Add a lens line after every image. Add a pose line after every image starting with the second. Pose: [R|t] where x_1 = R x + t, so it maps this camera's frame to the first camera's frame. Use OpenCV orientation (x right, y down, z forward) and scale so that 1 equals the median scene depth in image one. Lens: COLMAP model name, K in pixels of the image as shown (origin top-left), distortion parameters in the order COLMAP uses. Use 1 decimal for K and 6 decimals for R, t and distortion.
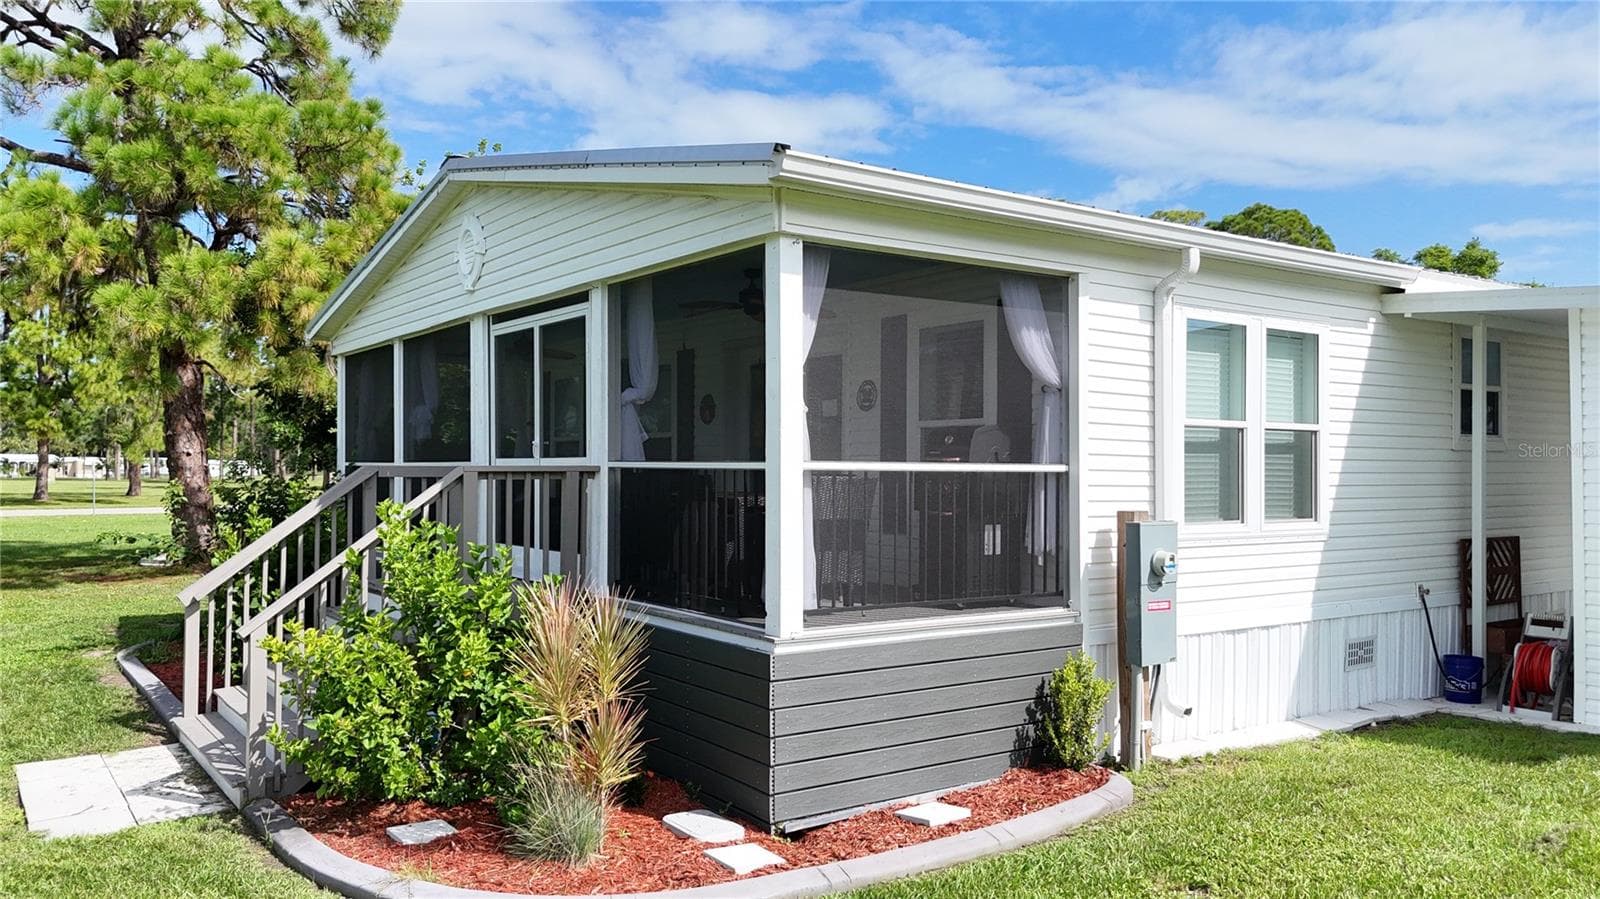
lens RADIAL K [[1178.0, 0, 800.0], [0, 1178.0, 449.5], [0, 0, 1]] dist [0.107118, -0.128940]
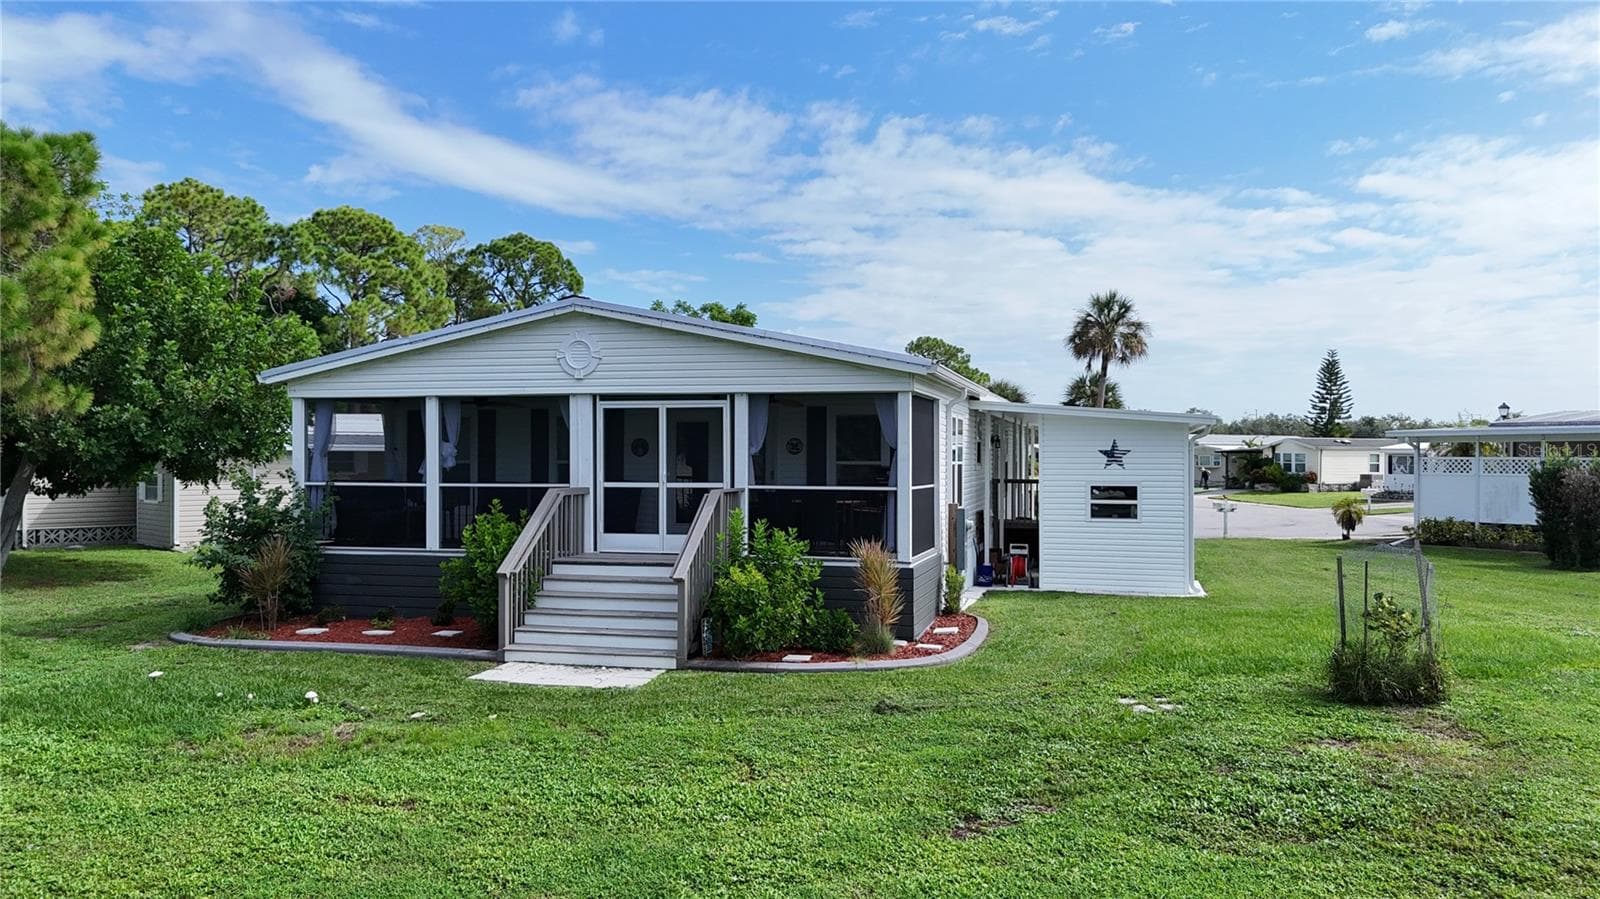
lens RADIAL K [[1178.0, 0, 800.0], [0, 1178.0, 449.5], [0, 0, 1]] dist [0.107118, -0.128940]
pose [[0.761514, -0.002872, 0.648142, -1.201577], [-0.005616, 0.999923, 0.011030, -0.062227], [-0.648124, -0.012039, 0.761439, -0.477222]]
